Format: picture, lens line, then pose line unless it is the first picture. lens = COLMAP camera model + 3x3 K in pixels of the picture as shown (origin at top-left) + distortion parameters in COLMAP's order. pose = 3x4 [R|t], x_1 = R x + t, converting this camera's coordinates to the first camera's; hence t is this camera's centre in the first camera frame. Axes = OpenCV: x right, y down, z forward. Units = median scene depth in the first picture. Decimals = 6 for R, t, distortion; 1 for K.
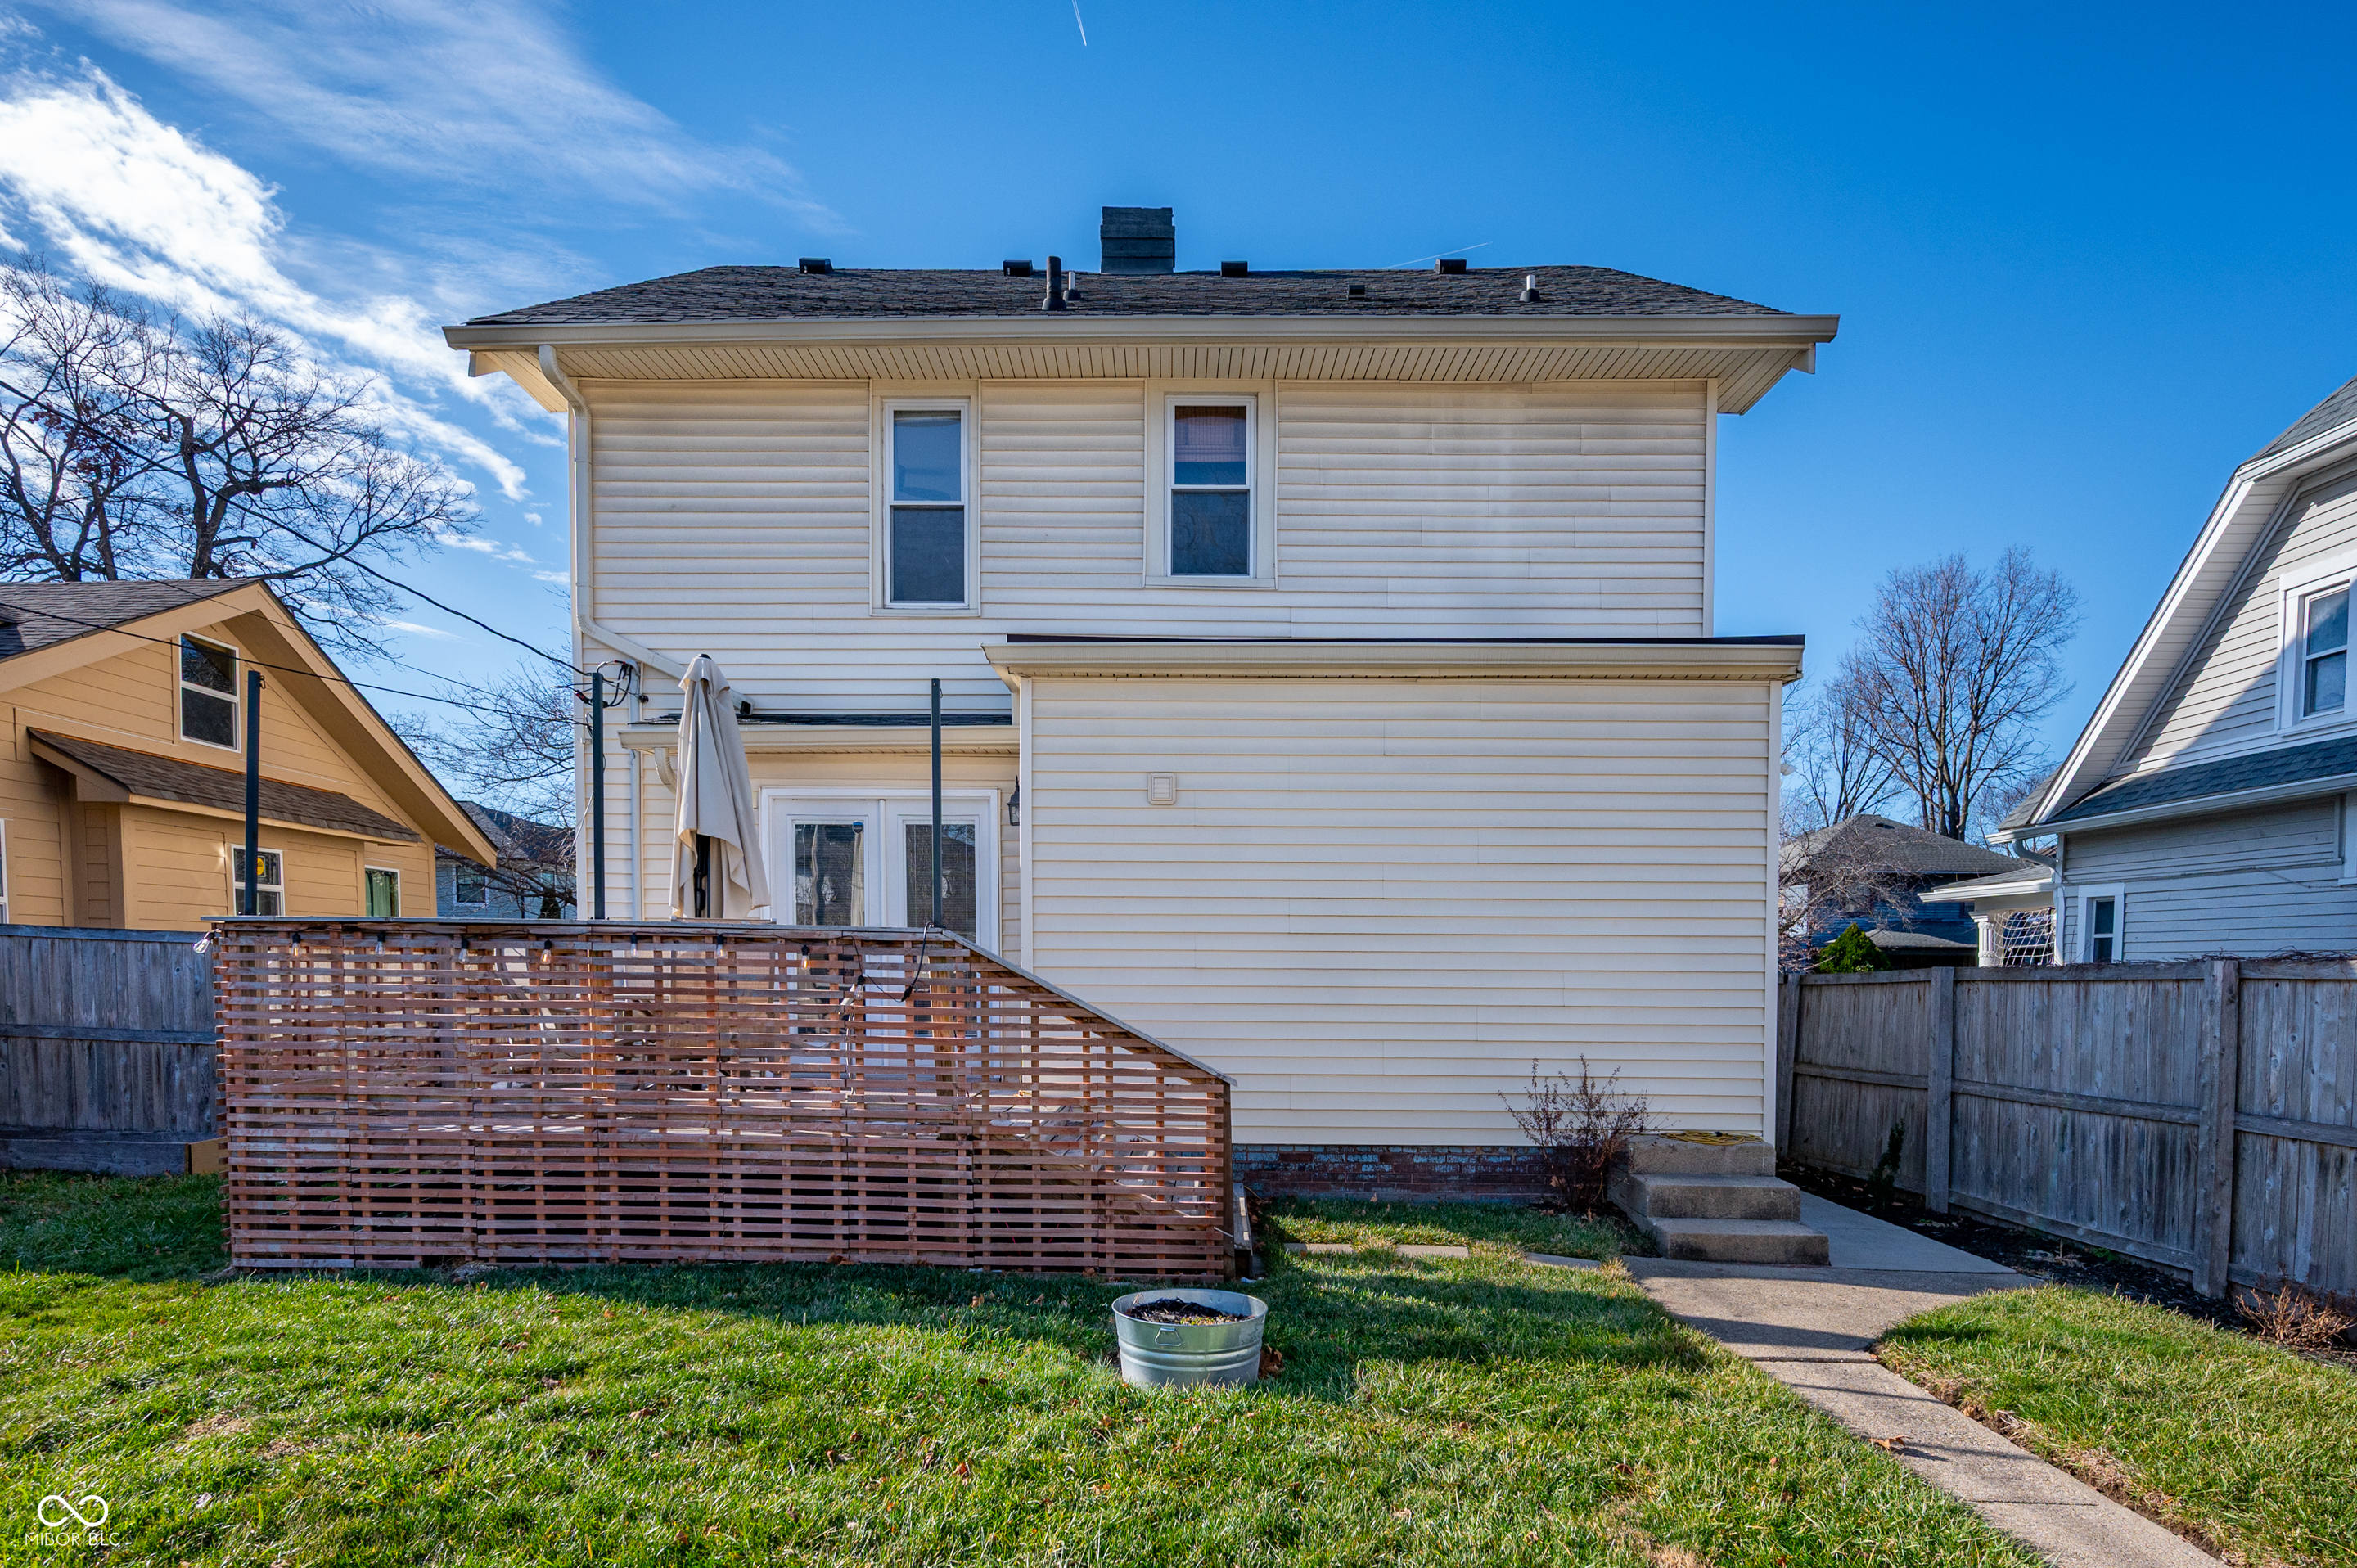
lens RADIAL K [[1231.0, 0, 1176.4], [0, 1231.0, 1011.7], [0, 0, 1]] dist [0.002629, 0.000090]
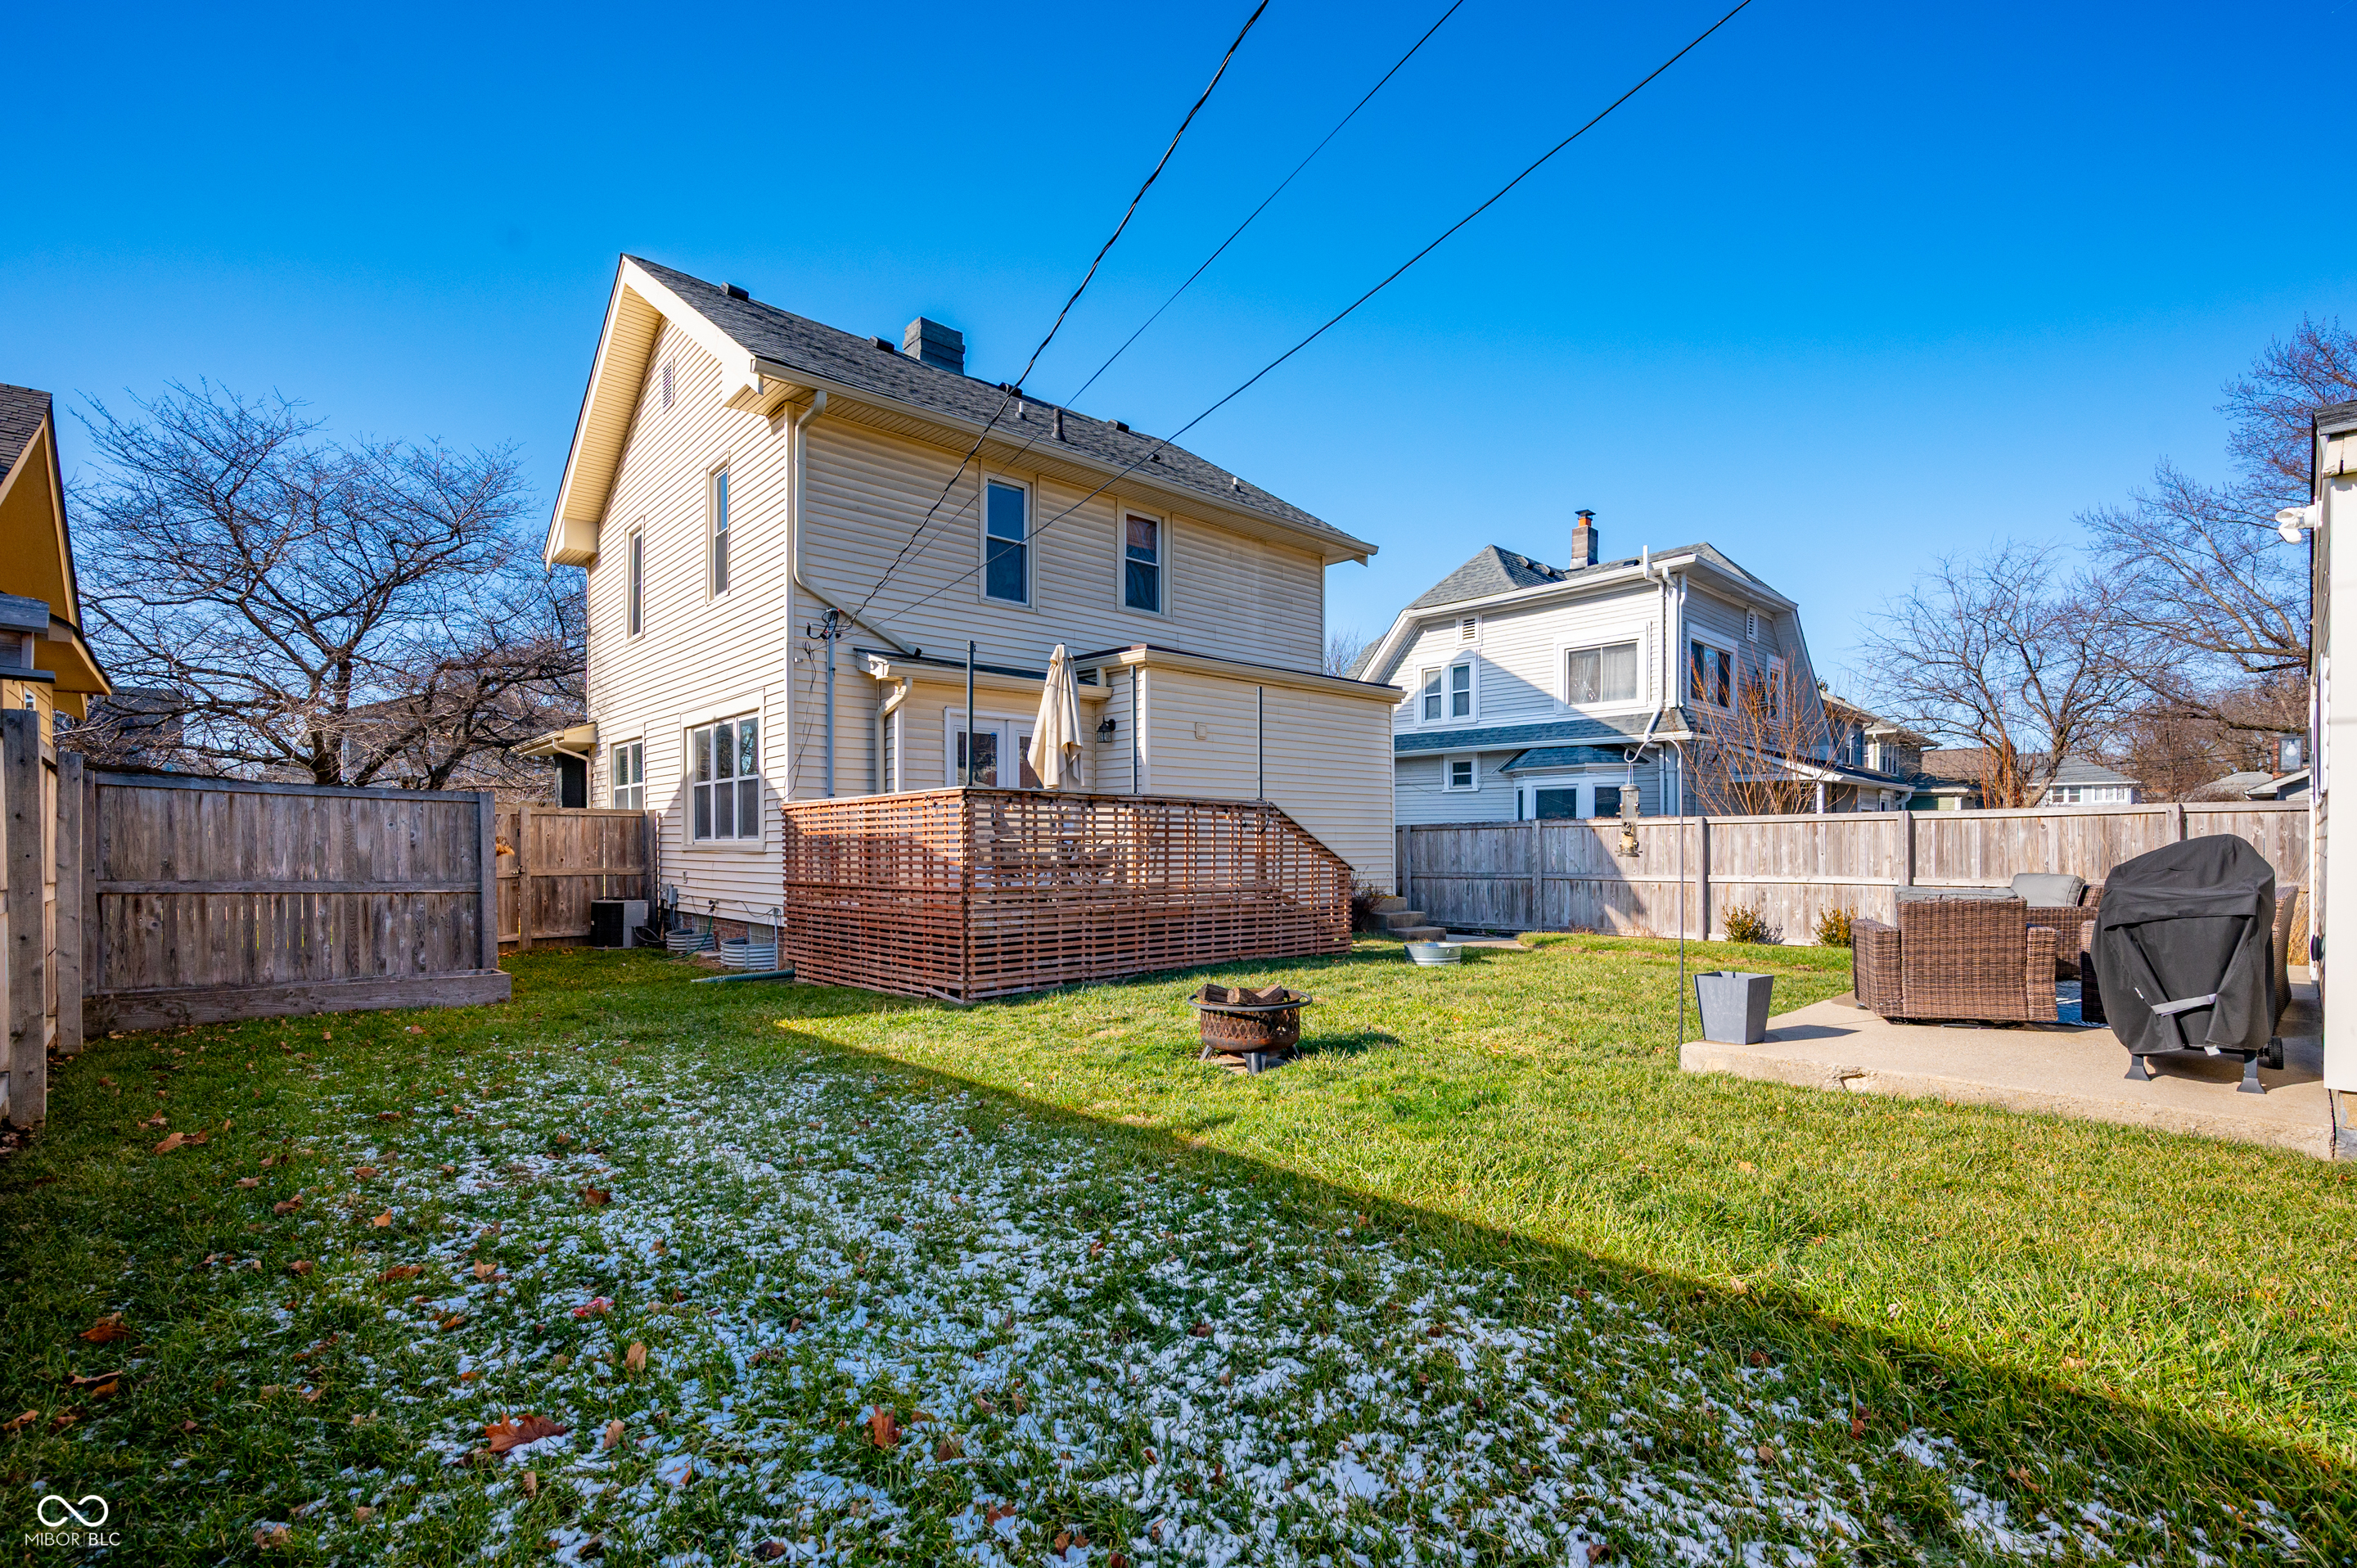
lens RADIAL K [[1038.6, 0, 1177.6], [0, 1038.6, 835.3], [0, 0, 1]] dist [0.000364, 0.000031]
pose [[0.730837, -0.003280, 0.682544, -0.972041], [0.031862, 0.999062, -0.029314, 0.025145], [-0.681808, 0.043171, 0.730256, -0.137547]]
